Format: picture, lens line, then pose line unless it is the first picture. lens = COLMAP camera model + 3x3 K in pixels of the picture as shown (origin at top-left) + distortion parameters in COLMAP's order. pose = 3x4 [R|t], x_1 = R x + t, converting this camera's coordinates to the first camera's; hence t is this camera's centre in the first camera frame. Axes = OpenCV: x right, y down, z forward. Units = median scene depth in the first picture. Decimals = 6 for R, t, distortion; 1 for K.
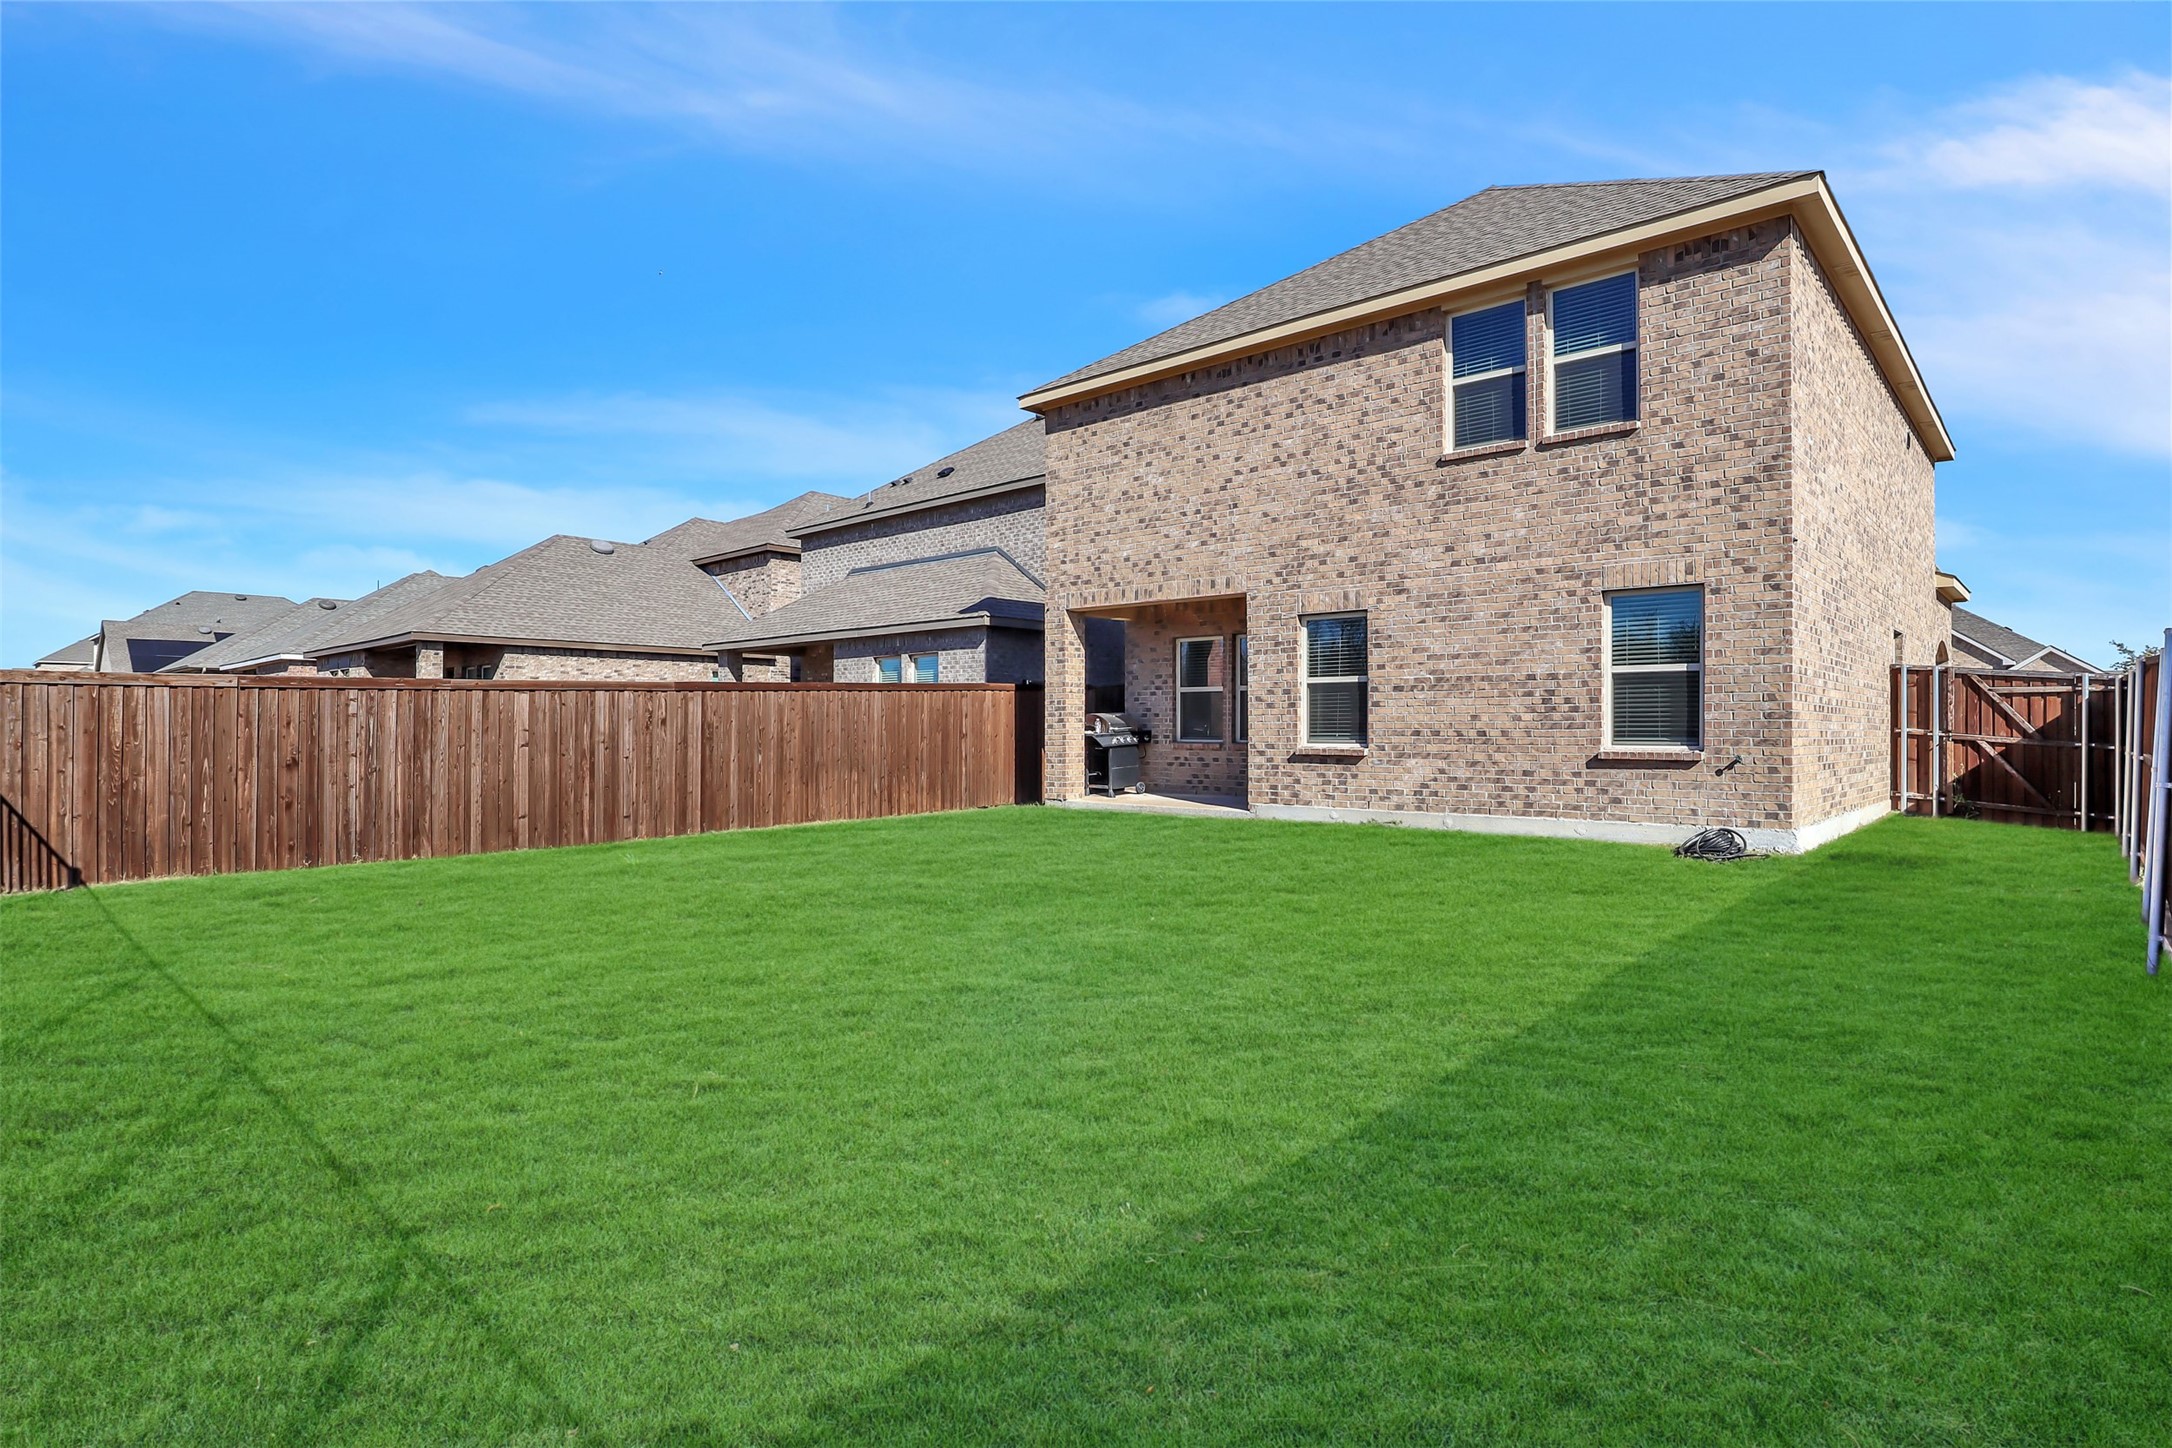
lens RADIAL K [[1086.1, 0, 1089.0], [0, 1086.1, 729.5], [0, 0, 1]] dist [0.001864, 0.000016]
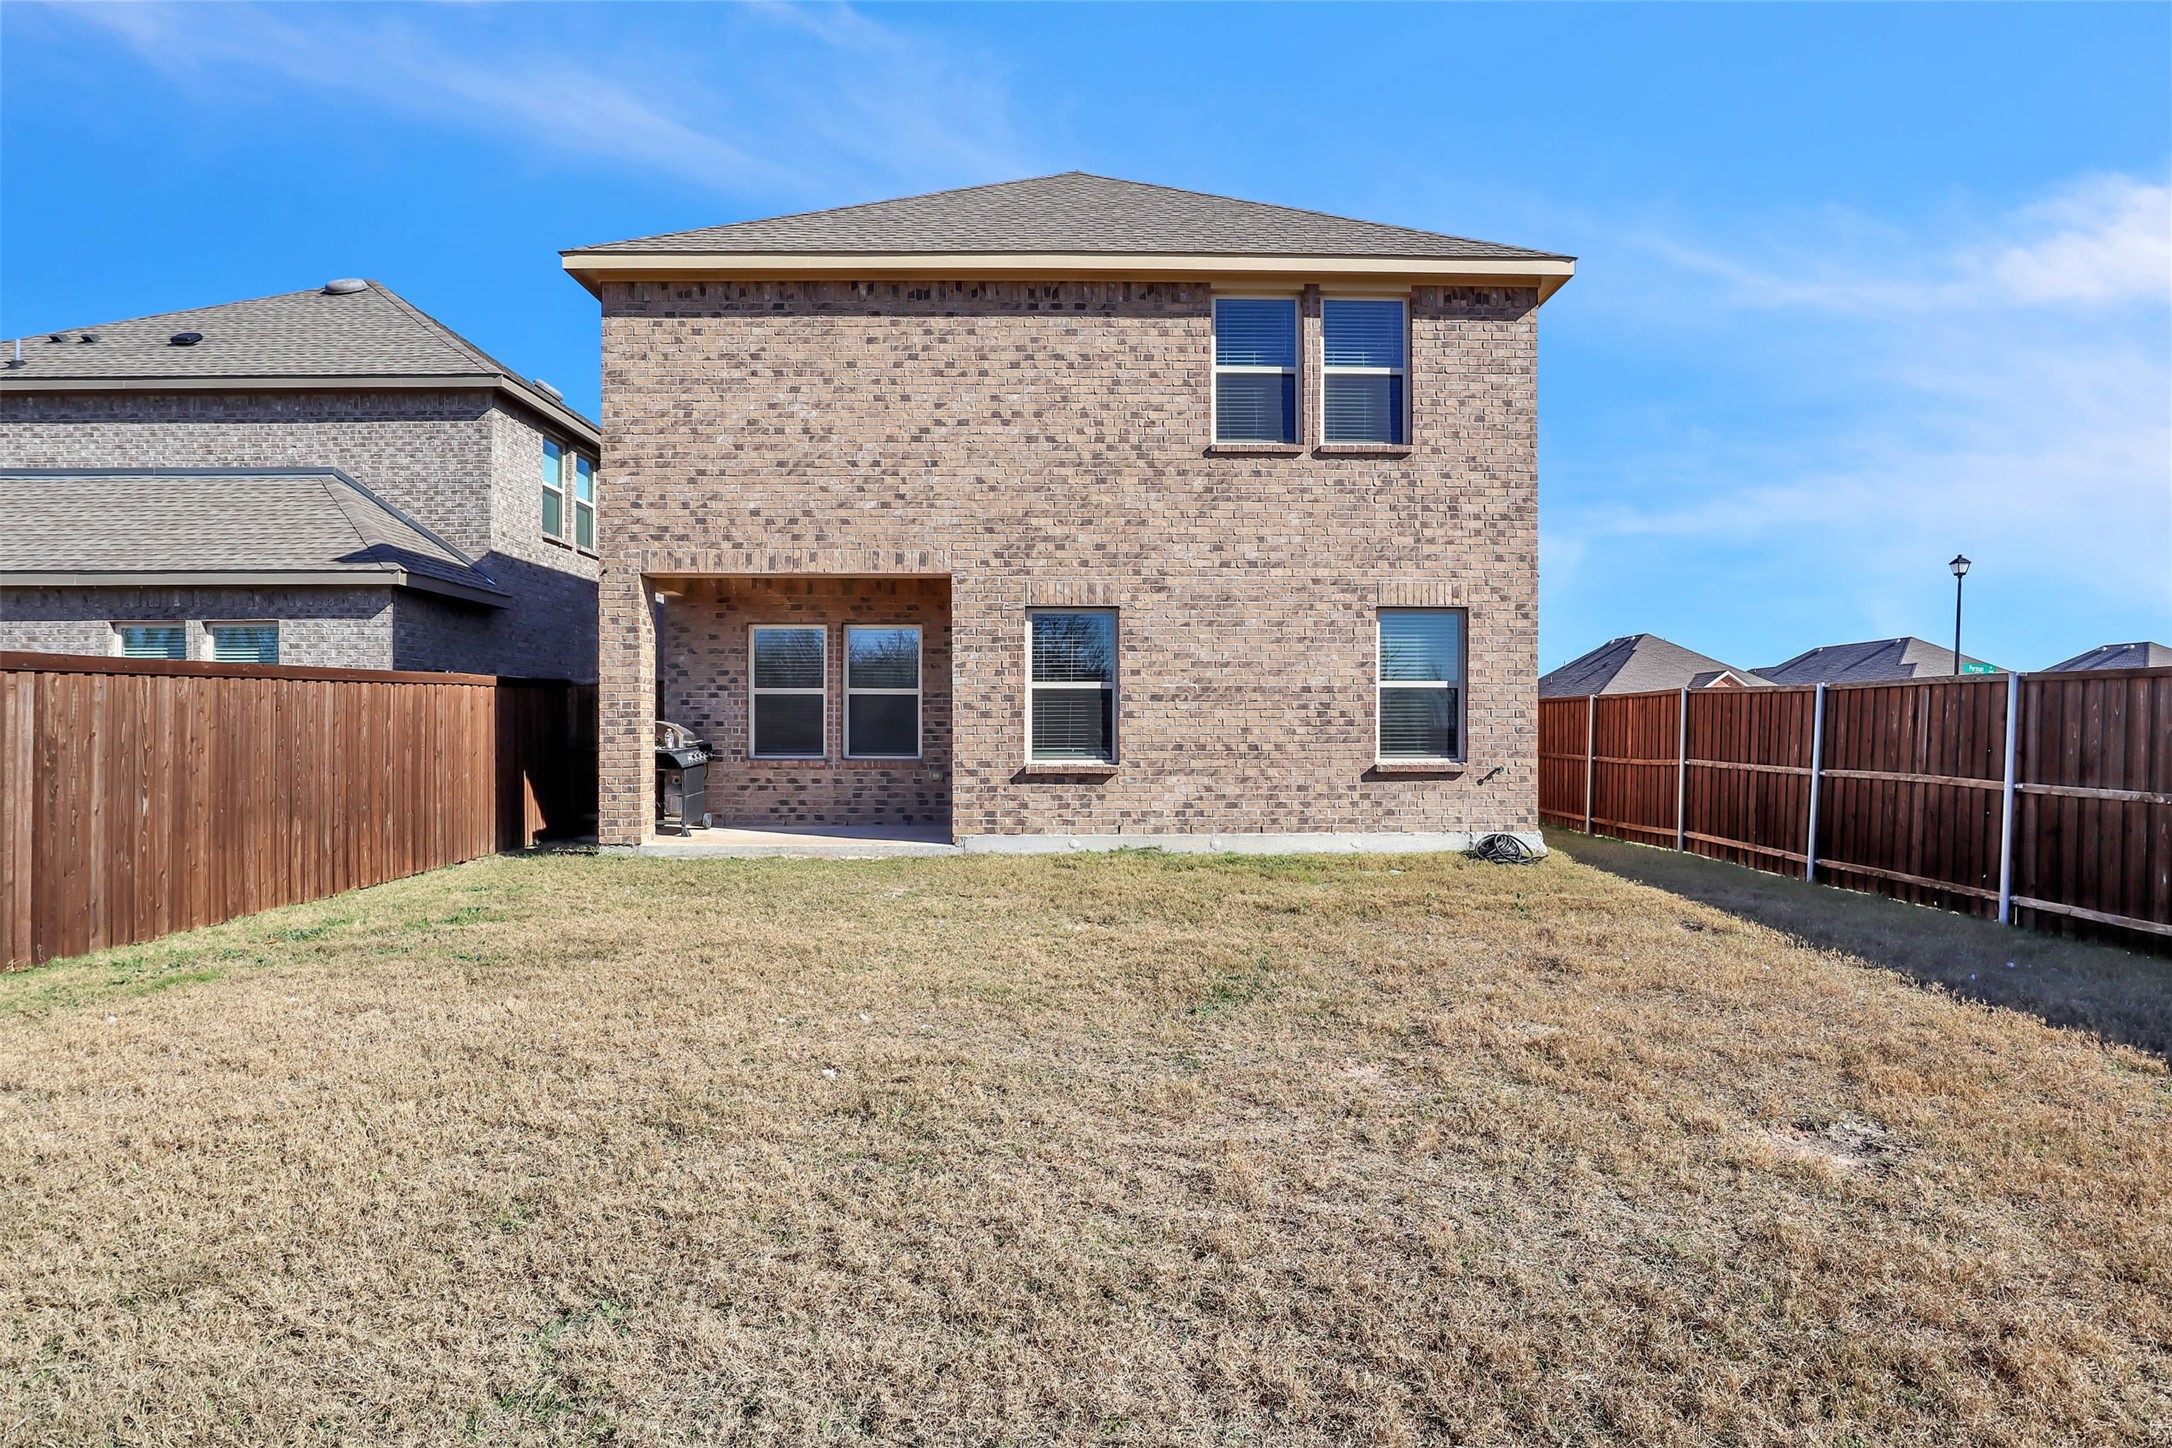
lens RADIAL K [[1112.2, 0, 1084.1], [0, 1112.2, 748.0], [0, 0, 1]] dist [-0.035686, 0.023850]
pose [[0.743047, -0.009562, 0.669170, -0.356319], [0.001878, 0.999924, 0.012202, -0.007191], [-0.669236, -0.007810, 0.743009, 0.343834]]
